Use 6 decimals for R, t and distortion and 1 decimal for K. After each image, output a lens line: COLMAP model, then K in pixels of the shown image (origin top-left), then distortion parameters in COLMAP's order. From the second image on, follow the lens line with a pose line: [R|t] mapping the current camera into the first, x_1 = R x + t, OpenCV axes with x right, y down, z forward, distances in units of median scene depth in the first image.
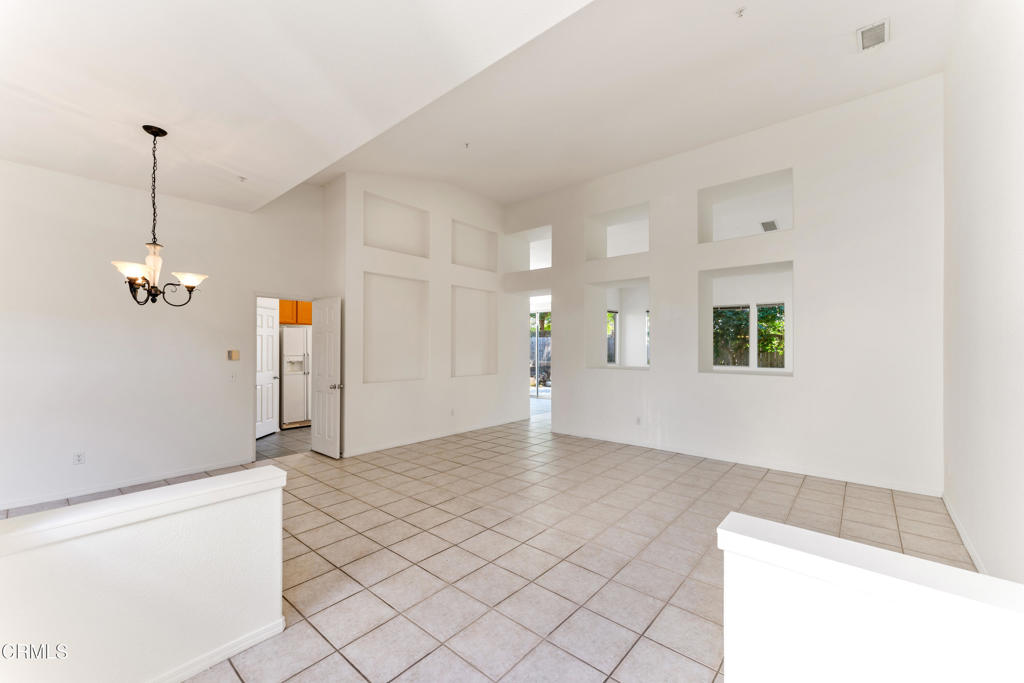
lens RADIAL K [[413.0, 0, 512.5], [0, 413.0, 339.7], [0, 0, 1]] dist [-0.002084, -0.000191]
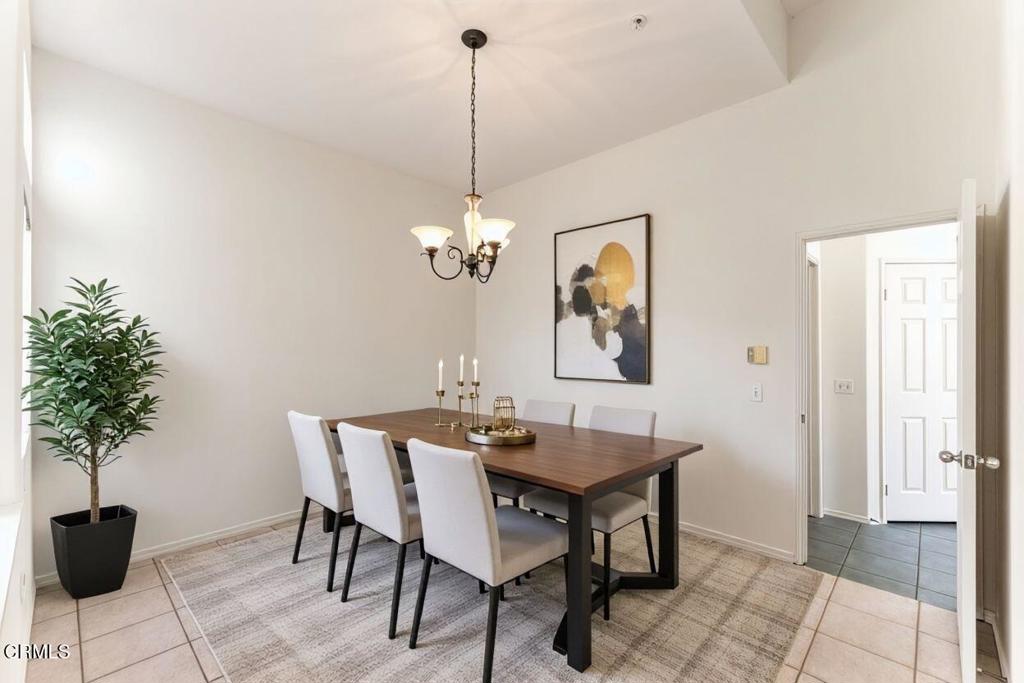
lens RADIAL K [[445.1, 0, 512.4], [0, 445.1, 342.8], [0, 0, 1]] dist [0.001078, 0.000030]
pose [[-0.051440, -0.003140, -0.998671, -0.080522], [0.003931, 0.999987, -0.003346, 0.033656], [0.998668, -0.004098, -0.051427, 1.099878]]
